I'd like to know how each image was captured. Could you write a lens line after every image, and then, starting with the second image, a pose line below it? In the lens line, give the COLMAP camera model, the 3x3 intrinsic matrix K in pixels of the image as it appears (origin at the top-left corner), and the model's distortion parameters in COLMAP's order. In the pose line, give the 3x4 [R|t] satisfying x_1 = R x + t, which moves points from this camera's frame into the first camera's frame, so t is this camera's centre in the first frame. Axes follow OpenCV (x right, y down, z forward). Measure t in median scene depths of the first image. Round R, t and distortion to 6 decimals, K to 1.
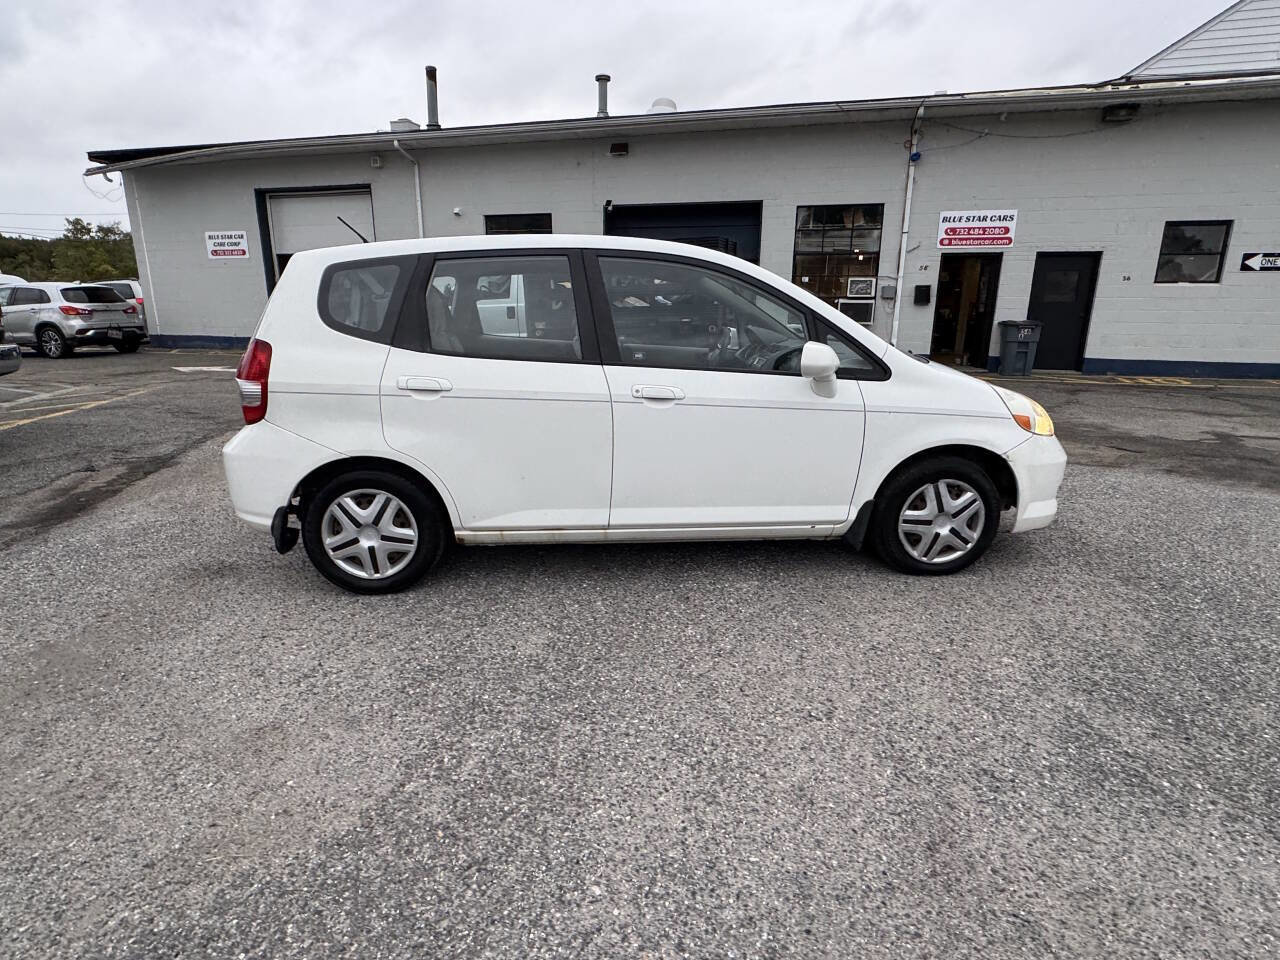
lens RADIAL K [[678.4, 0, 635.4], [0, 678.4, 477.5], [0, 0, 1]] dist [-0.000471, -0.000297]
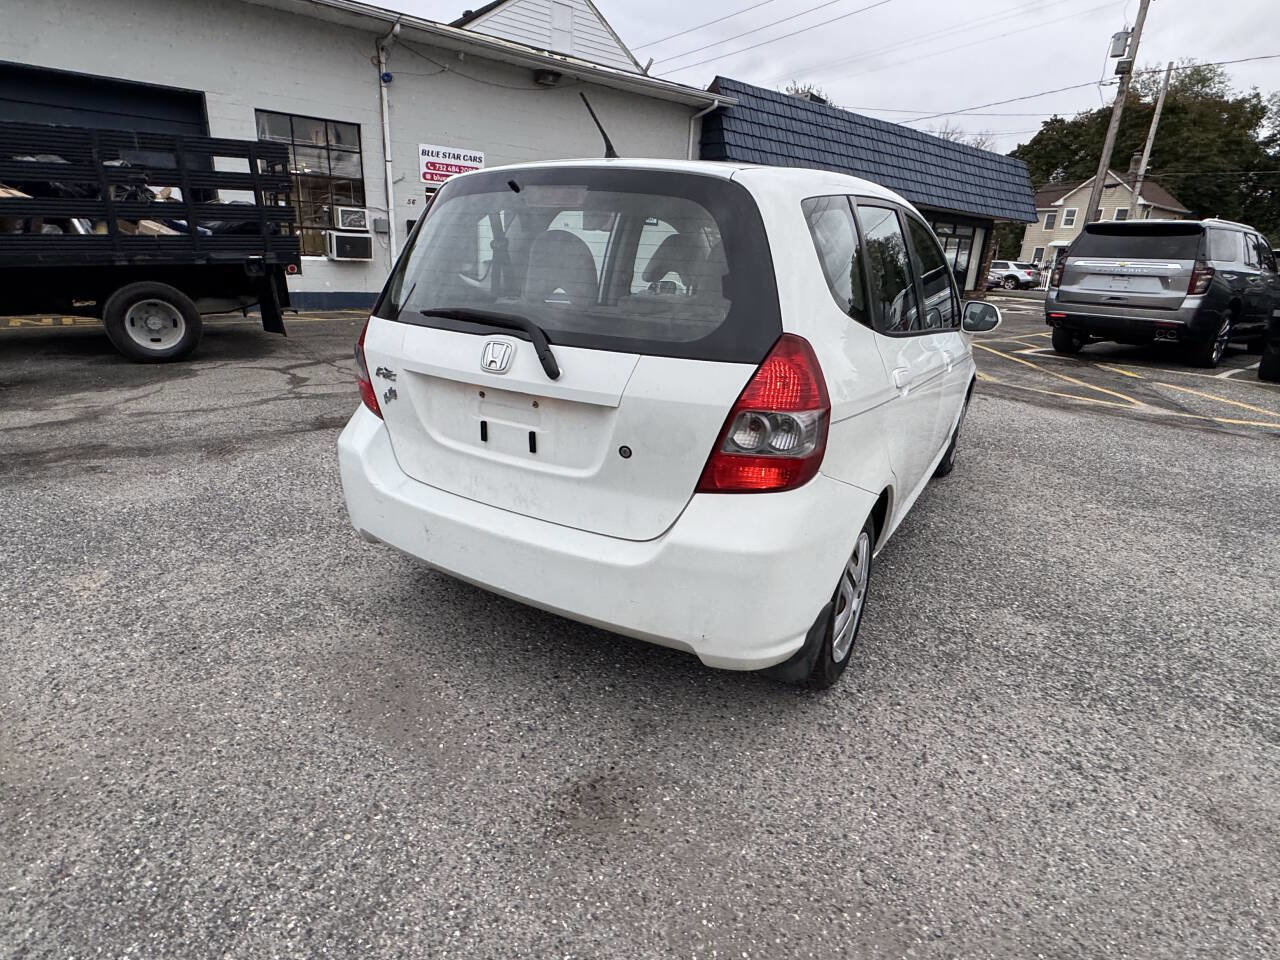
lens RADIAL K [[682.2, 0, 634.9], [0, 682.2, 475.9], [0, 0, 1]] dist [-0.001035, -0.000874]
pose [[0.572141, -0.238216, 0.784798, -1.003074], [0.163670, 0.970805, 0.175356, -0.193613], [-0.803658, 0.028119, 0.594426, 0.715730]]
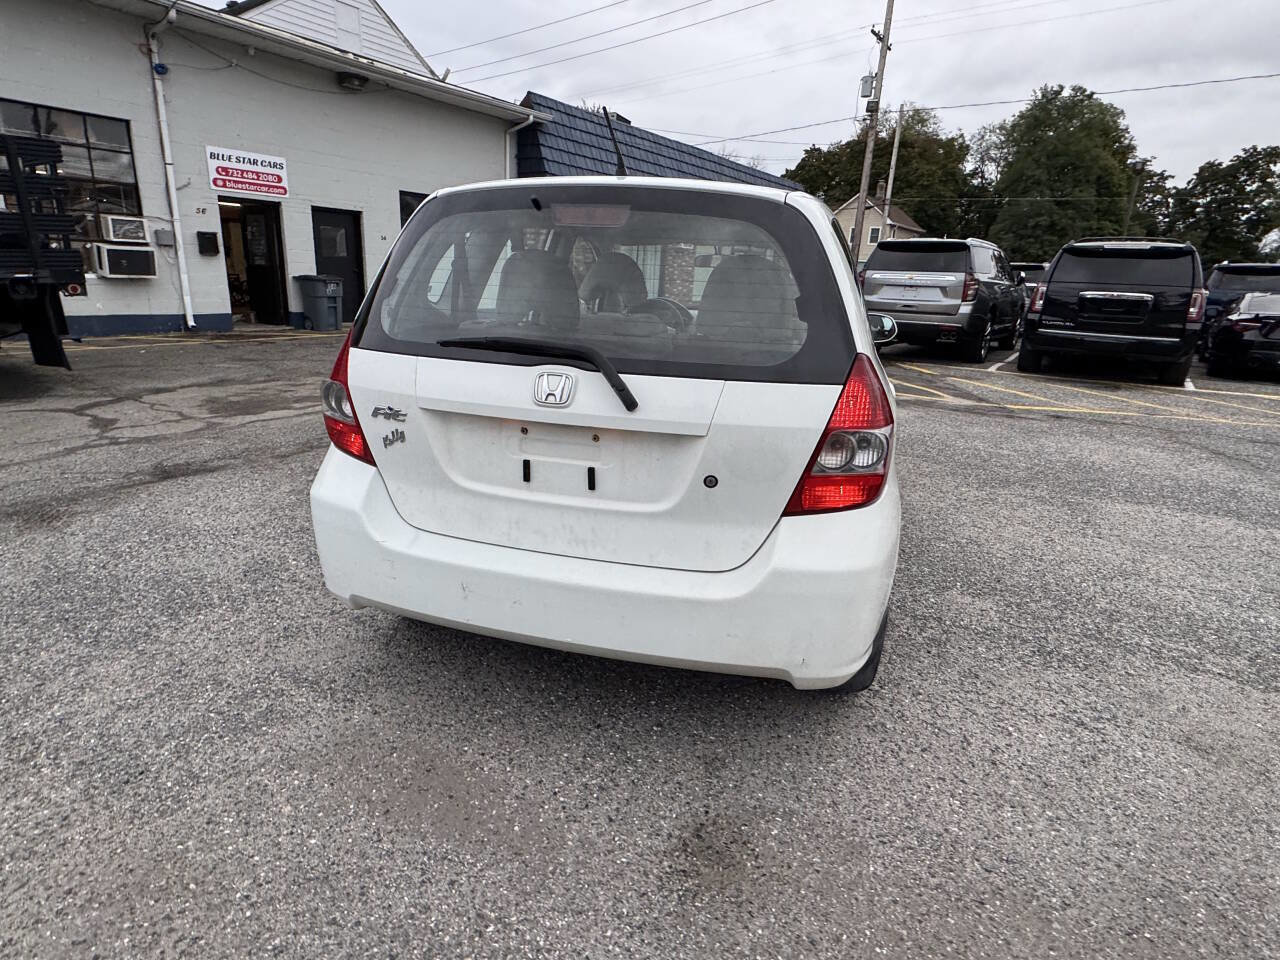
lens RADIAL K [[682.9, 0, 637.6], [0, 682.9, 475.4], [0, 0, 1]] dist [0.000632, -0.001922]
pose [[0.320815, -0.261427, 0.910348, -1.068393], [0.197074, 0.958541, 0.205816, -0.240303], [-0.926412, 0.113377, 0.359035, 0.903773]]
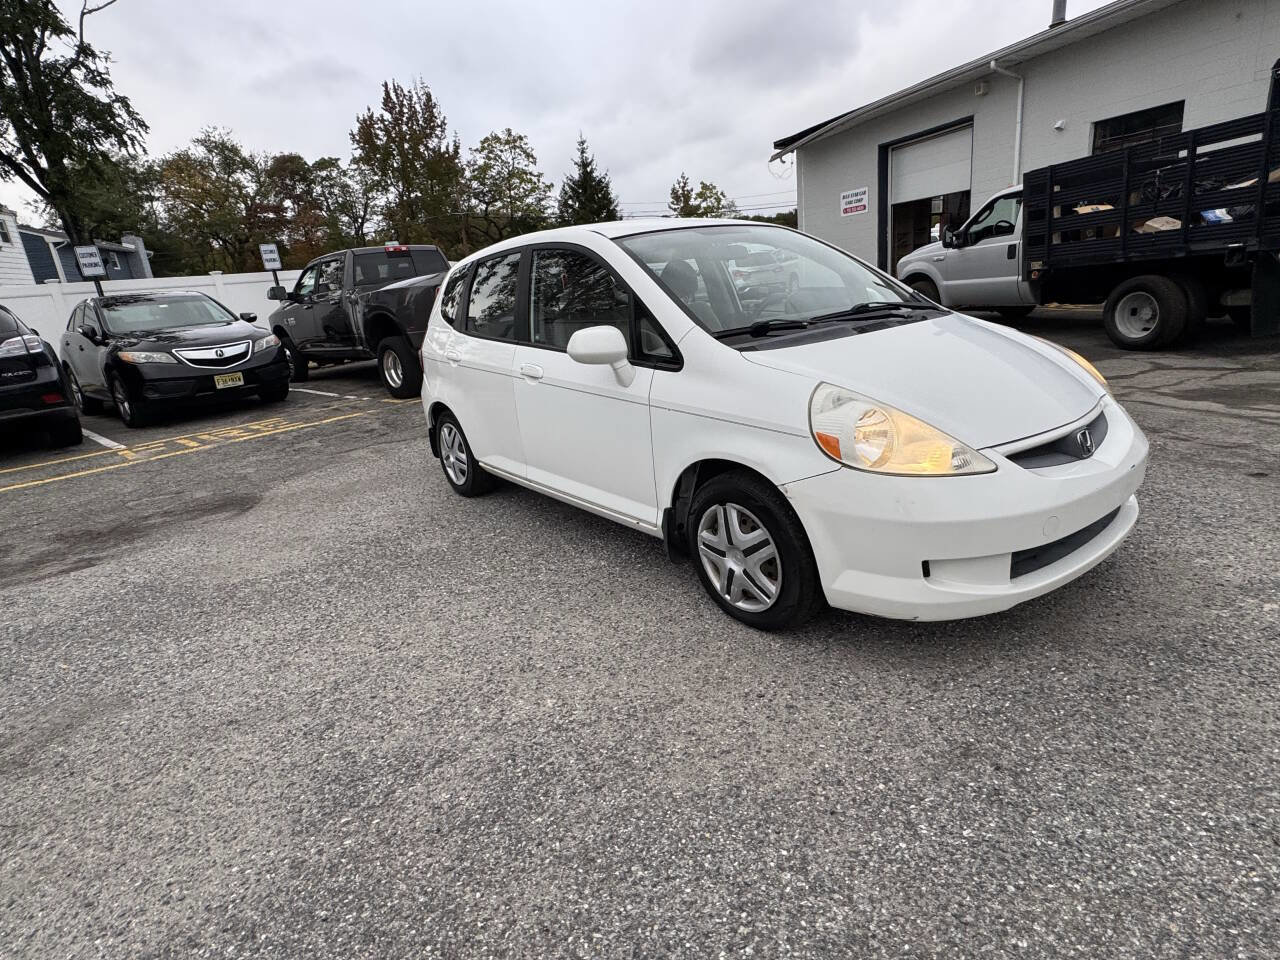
lens RADIAL K [[677.3, 0, 636.8], [0, 677.3, 470.0], [0, 0, 1]] dist [-0.000569, 0.000133]
pose [[0.552119, 0.178004, -0.814542, 1.005764], [-0.113745, 0.983891, 0.137913, -0.127810], [0.825970, 0.016506, 0.563472, 0.467587]]
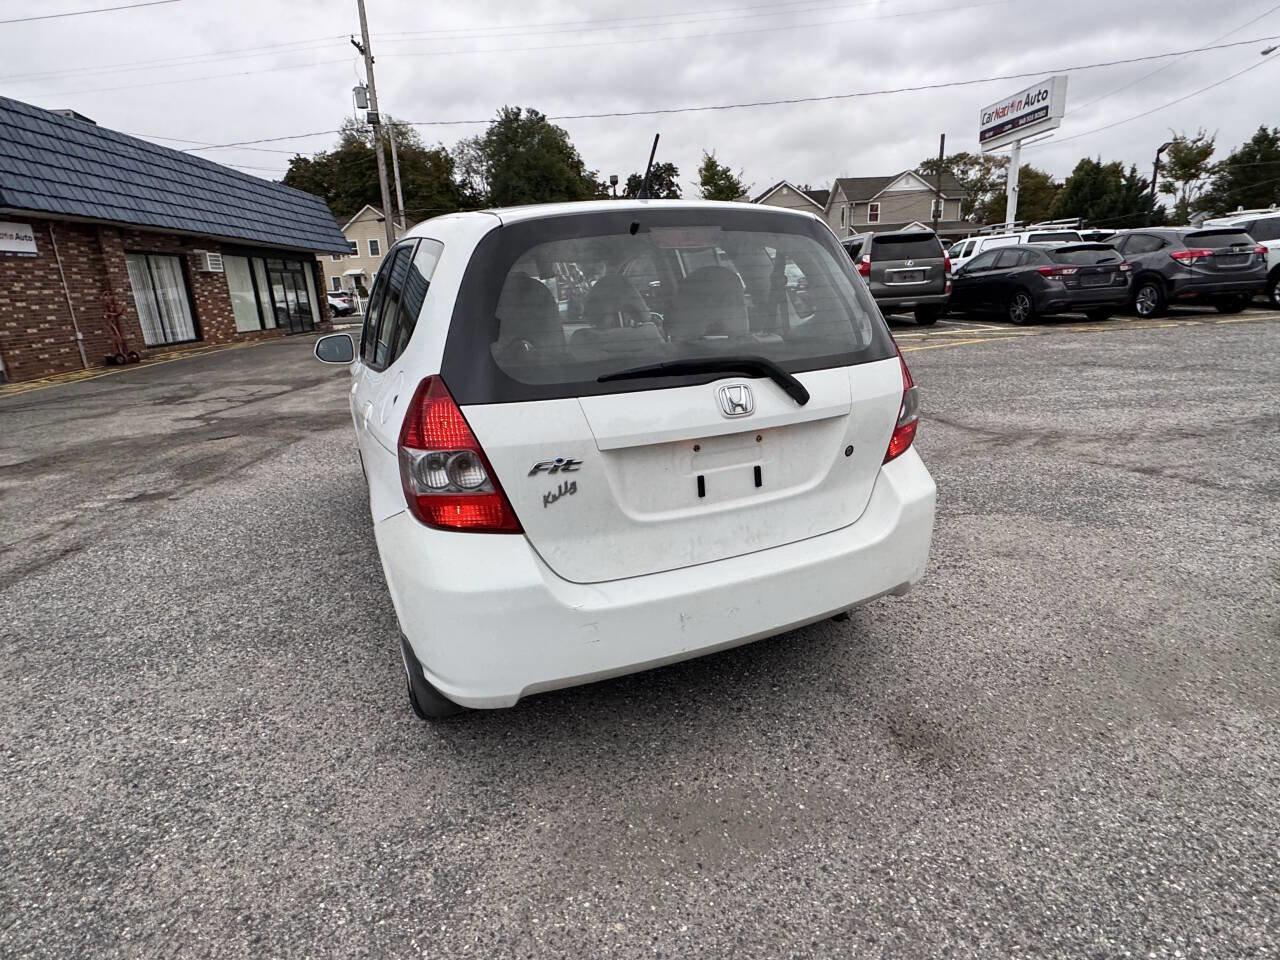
lens RADIAL K [[683.2, 0, 642.2], [0, 683.2, 477.3], [0, 0, 1]] dist [0.000646, -0.001123]
pose [[-0.336250, -0.248938, 0.908276, -1.090725], [0.280231, 0.894300, 0.348851, -0.366806], [-0.899114, 0.371829, -0.230948, 1.358288]]
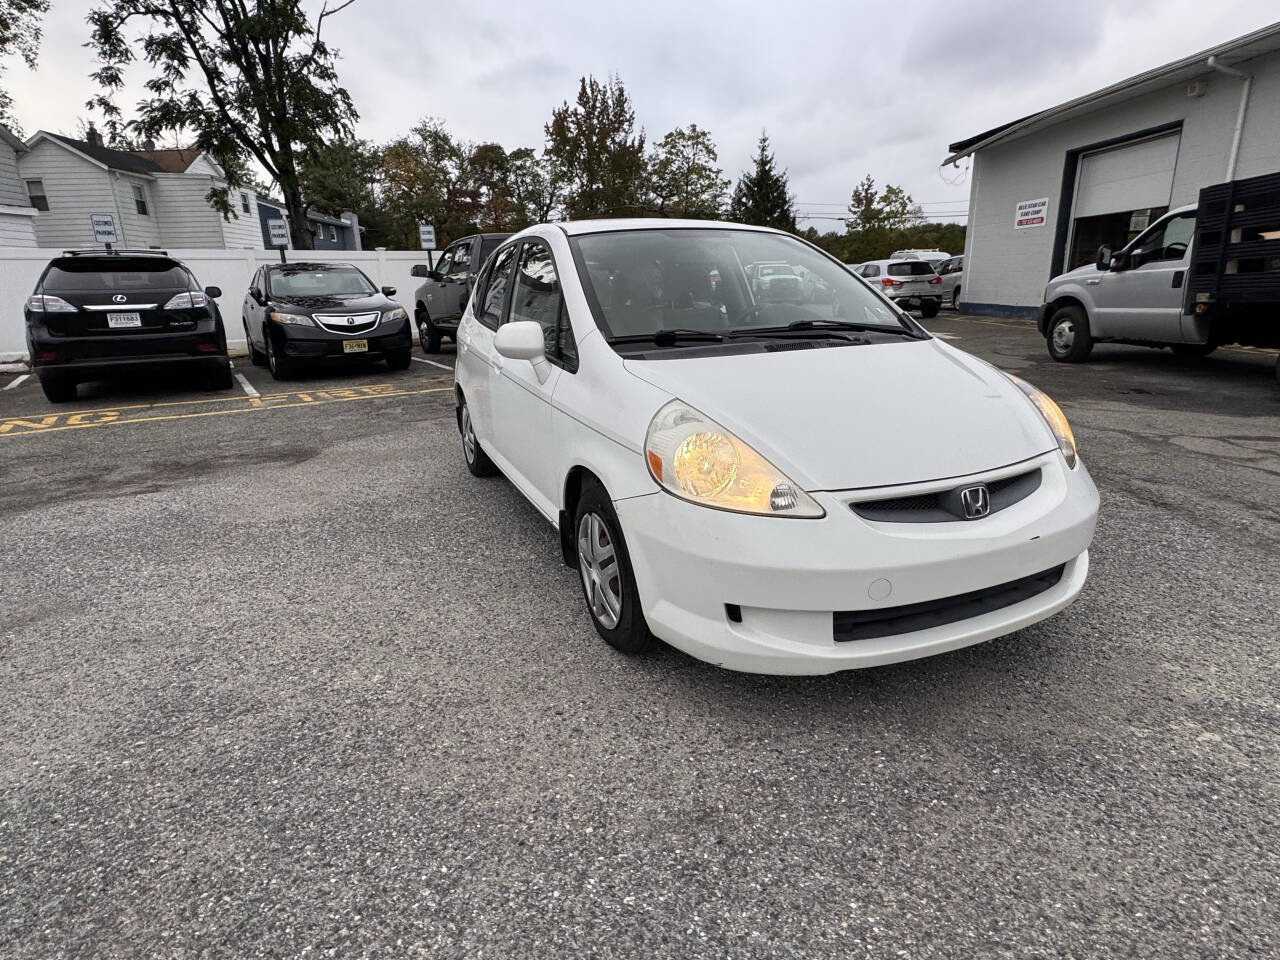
lens RADIAL K [[677.3, 0, 636.8], [0, 677.3, 470.0], [0, 0, 1]] dist [-0.000569, 0.000133]
pose [[0.335976, 0.239899, -0.910807, 1.128295], [-0.207375, 0.962130, 0.176921, -0.184321], [0.918758, 0.129437, 0.373002, 0.746331]]
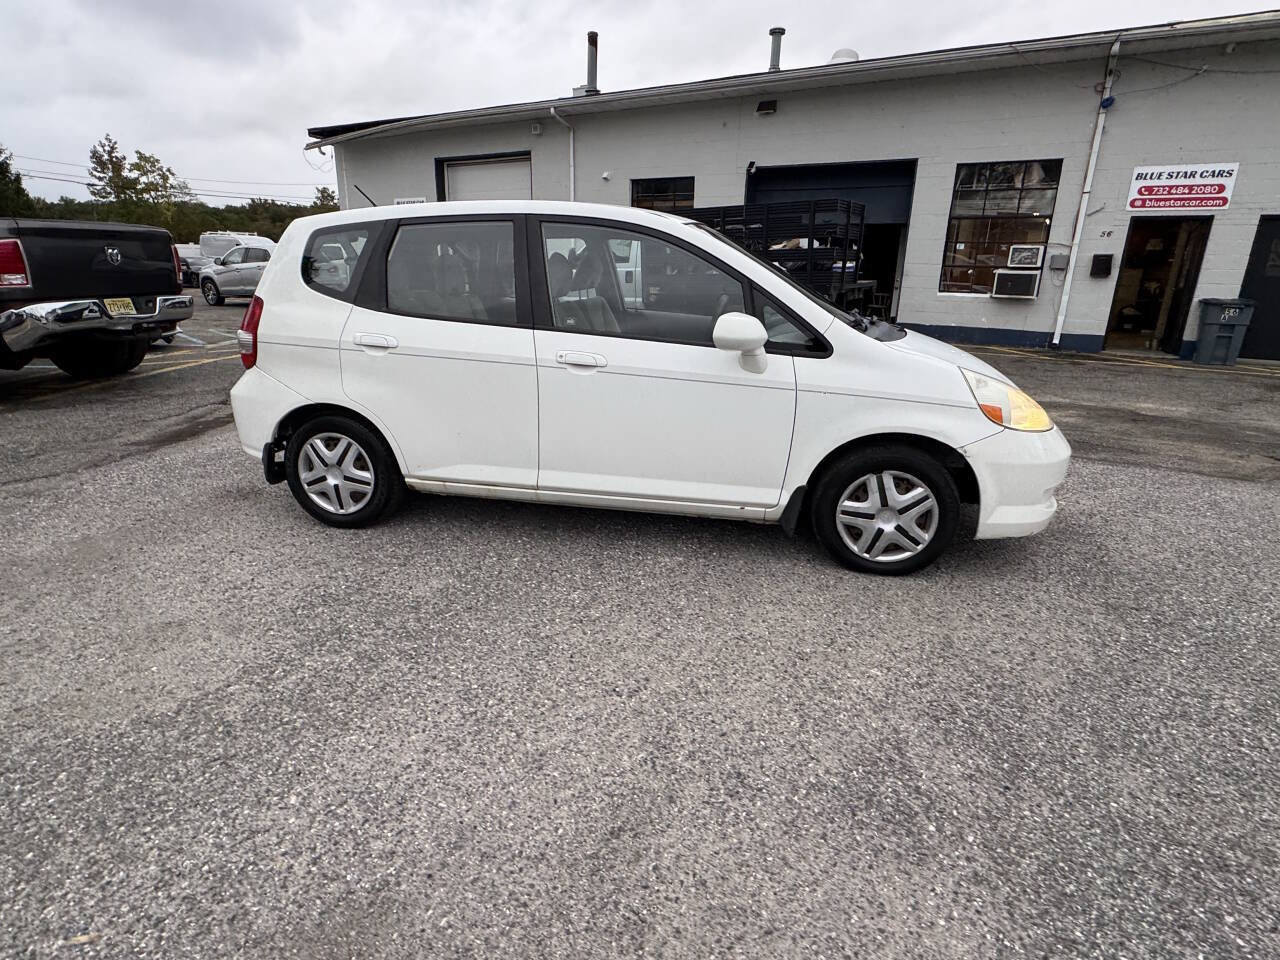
lens RADIAL K [[676.2, 0, 636.6], [0, 676.2, 473.9], [0, 0, 1]] dist [-0.000193, -0.000028]
pose [[0.965603, 0.090520, -0.243757, 0.343998], [-0.079801, 0.995373, 0.053517, -0.014683], [0.247474, -0.032224, 0.968359, 0.038174]]
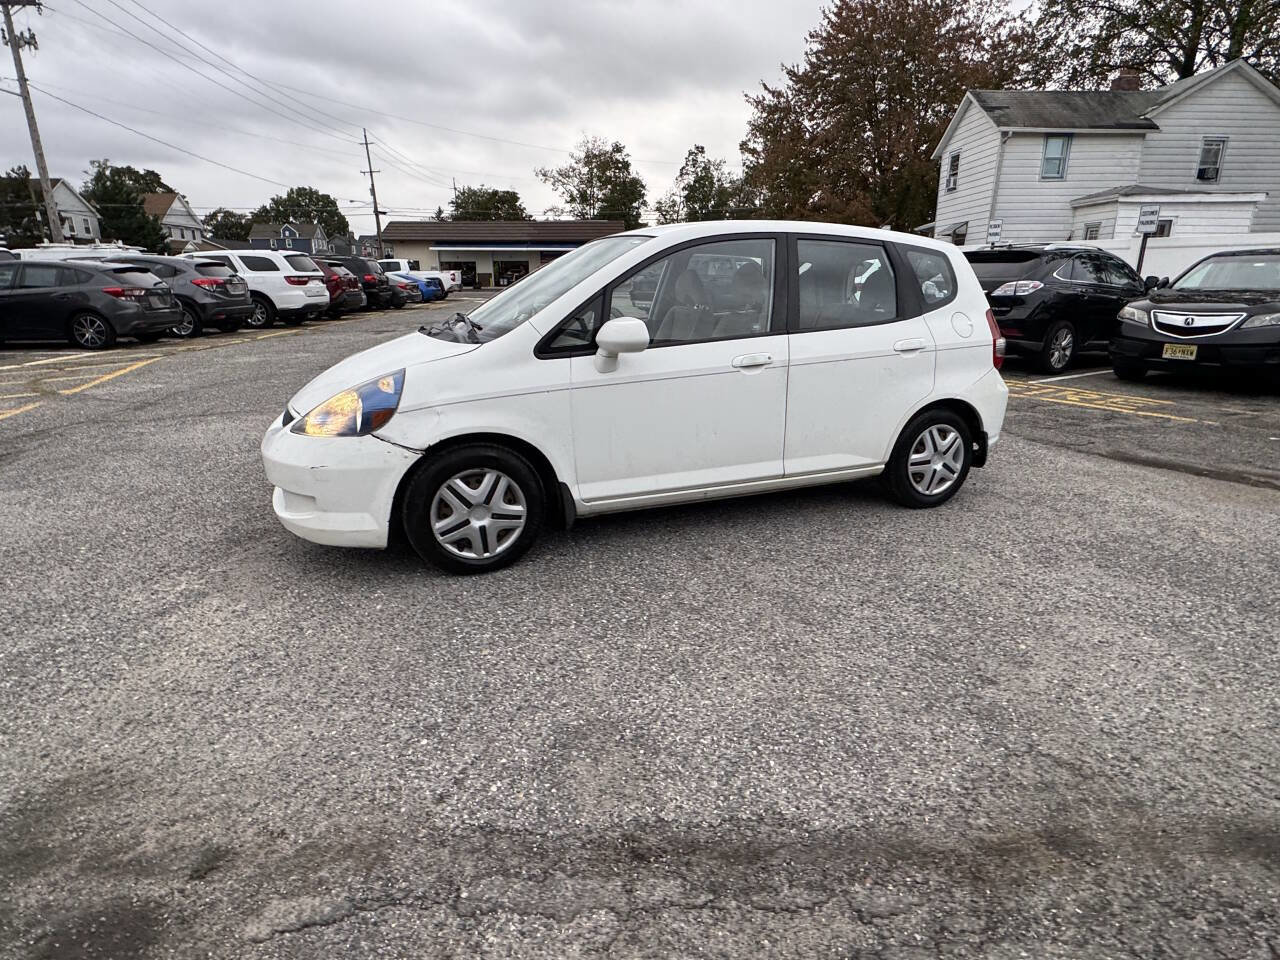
lens RADIAL K [[676.1, 0, 643.8], [0, 676.1, 474.6], [0, 0, 1]] dist [-0.001232, -0.000304]
pose [[-0.947488, 0.082789, -0.308889, 0.485261], [-0.083921, 0.867685, 0.489980, -0.593992], [0.308583, 0.490173, -0.815173, 2.331756]]
